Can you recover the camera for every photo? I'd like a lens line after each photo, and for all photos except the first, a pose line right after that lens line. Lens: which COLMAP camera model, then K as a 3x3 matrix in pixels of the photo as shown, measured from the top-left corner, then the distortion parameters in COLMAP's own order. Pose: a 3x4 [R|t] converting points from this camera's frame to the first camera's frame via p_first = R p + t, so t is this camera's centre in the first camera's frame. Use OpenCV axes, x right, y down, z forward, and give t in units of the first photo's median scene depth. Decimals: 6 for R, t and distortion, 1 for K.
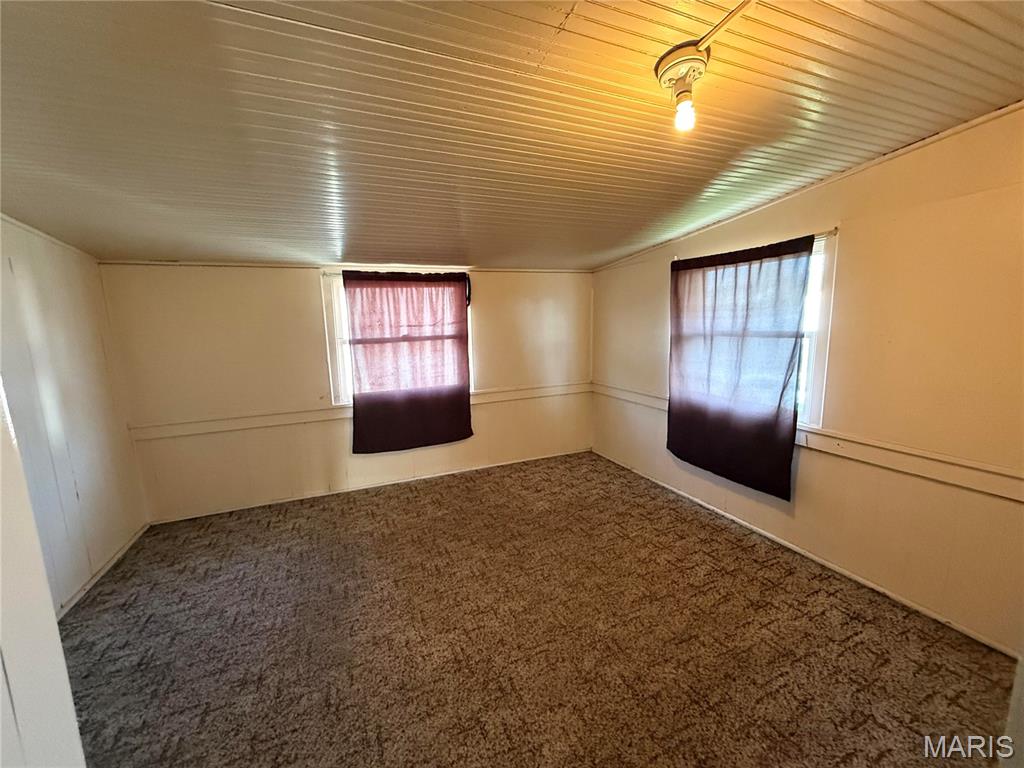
lens RADIAL K [[408.2, 0, 513.2], [0, 408.2, 384.4], [0, 0, 1]] dist [-0.001735, -0.000274]
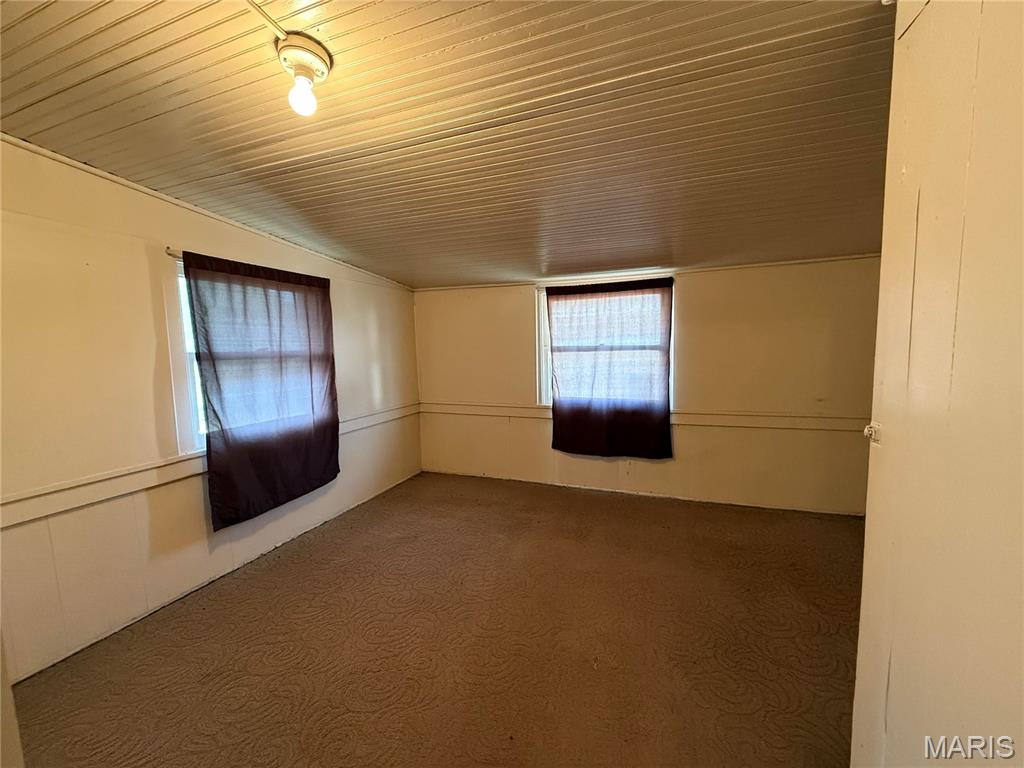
lens RADIAL K [[408.2, 0, 511.2], [0, 408.2, 382.6], [0, 0, 1]] dist [-0.001735, -0.000274]
pose [[0.739155, 0.087995, -0.667763, 0.243553], [-0.100065, 0.994773, 0.020324, -0.024517], [0.666061, 0.051797, 0.744096, 0.107510]]
